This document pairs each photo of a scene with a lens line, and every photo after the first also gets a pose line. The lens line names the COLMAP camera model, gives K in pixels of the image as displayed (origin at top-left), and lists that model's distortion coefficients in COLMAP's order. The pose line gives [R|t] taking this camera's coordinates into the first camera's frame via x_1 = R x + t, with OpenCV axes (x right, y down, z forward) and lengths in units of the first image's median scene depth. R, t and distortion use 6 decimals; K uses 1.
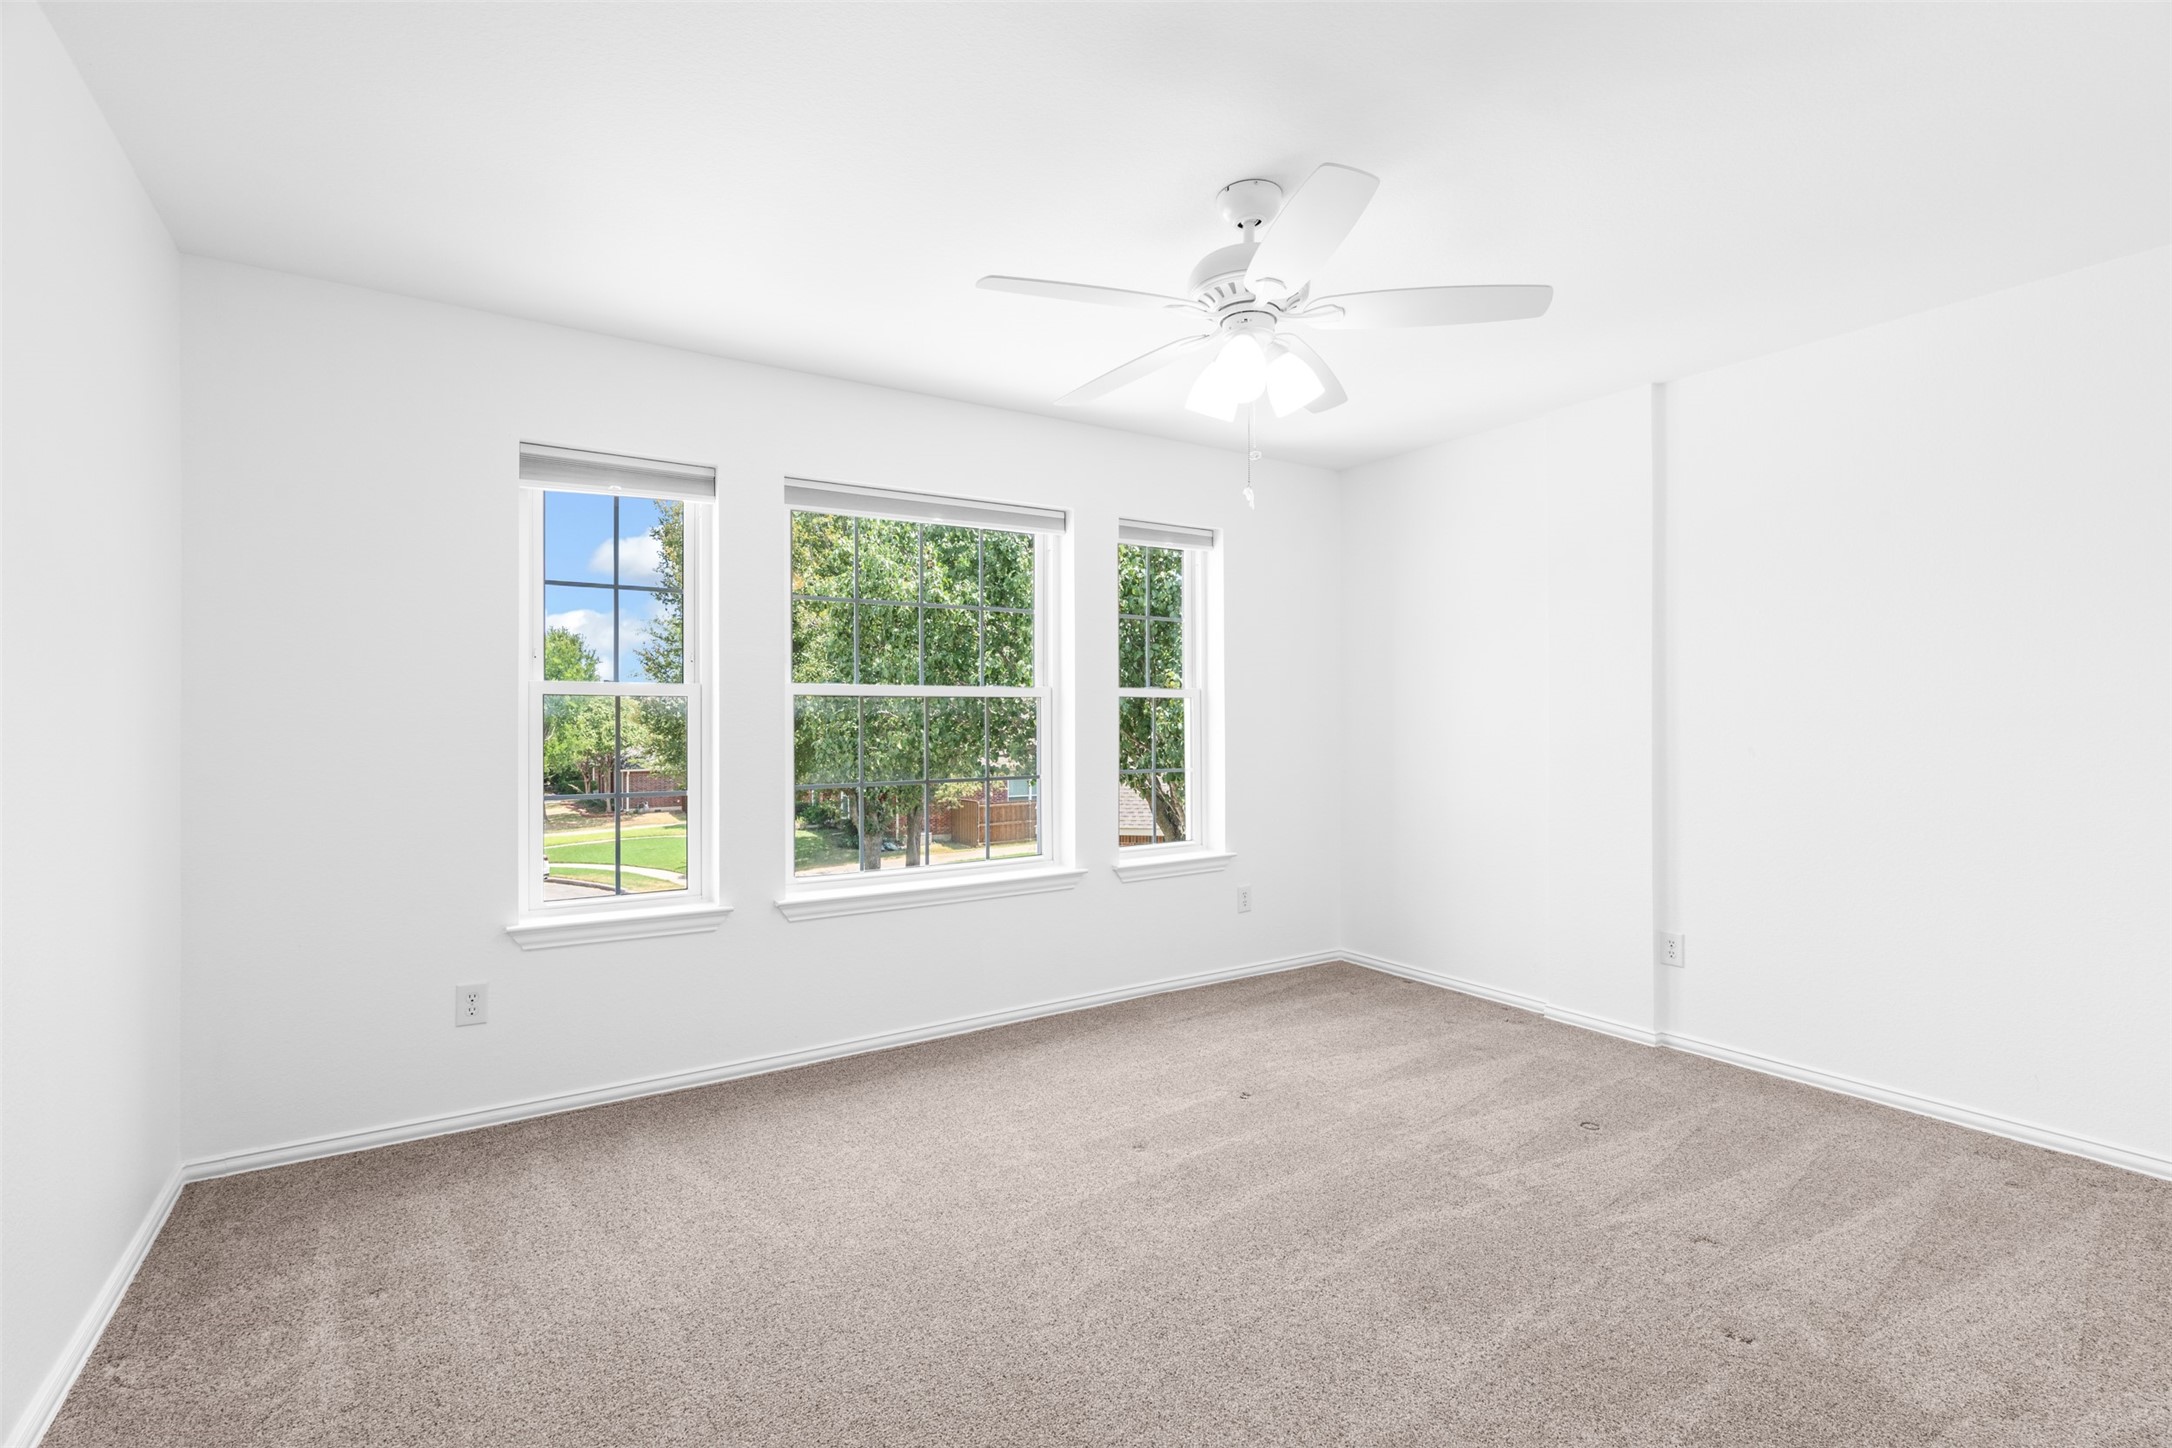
lens RADIAL K [[984.0, 0, 1090.3], [0, 984.0, 724.5], [0, 0, 1]] dist [-0.004572, -0.000931]
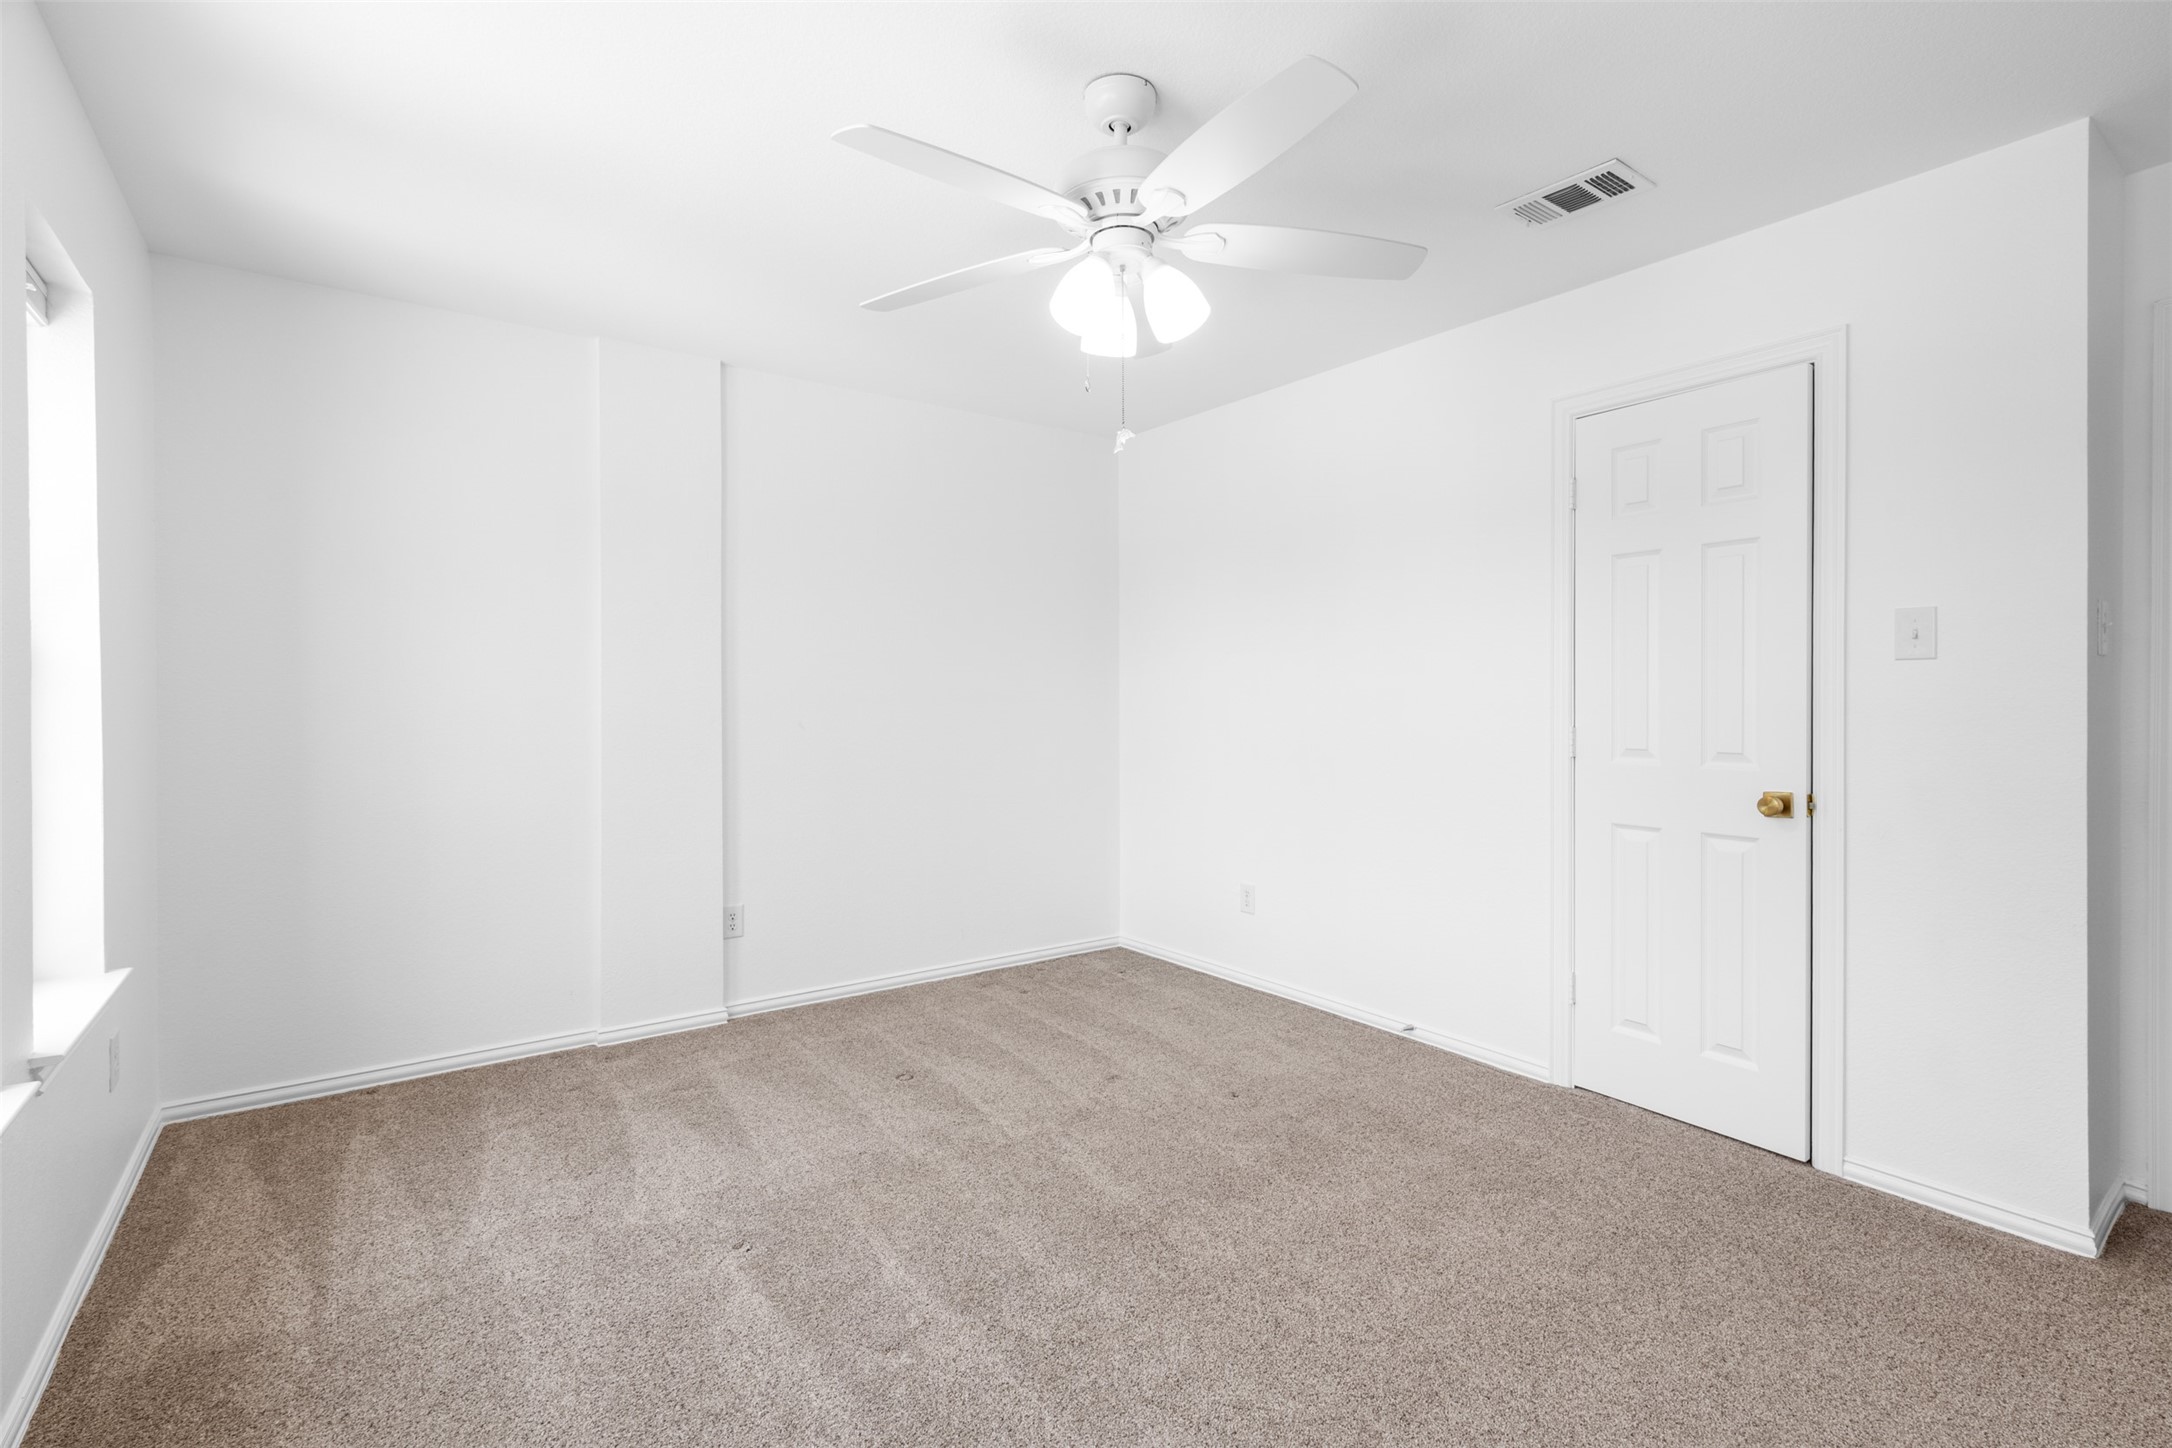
lens RADIAL K [[984.0, 0, 1092.2], [0, 984.0, 712.7], [0, 0, 1]] dist [-0.004572, -0.000931]
pose [[-0.062347, -0.007429, 0.998027, -0.467686], [0.004856, 0.999958, 0.007747, 0.003975], [-0.998043, 0.005330, -0.062308, 0.707656]]
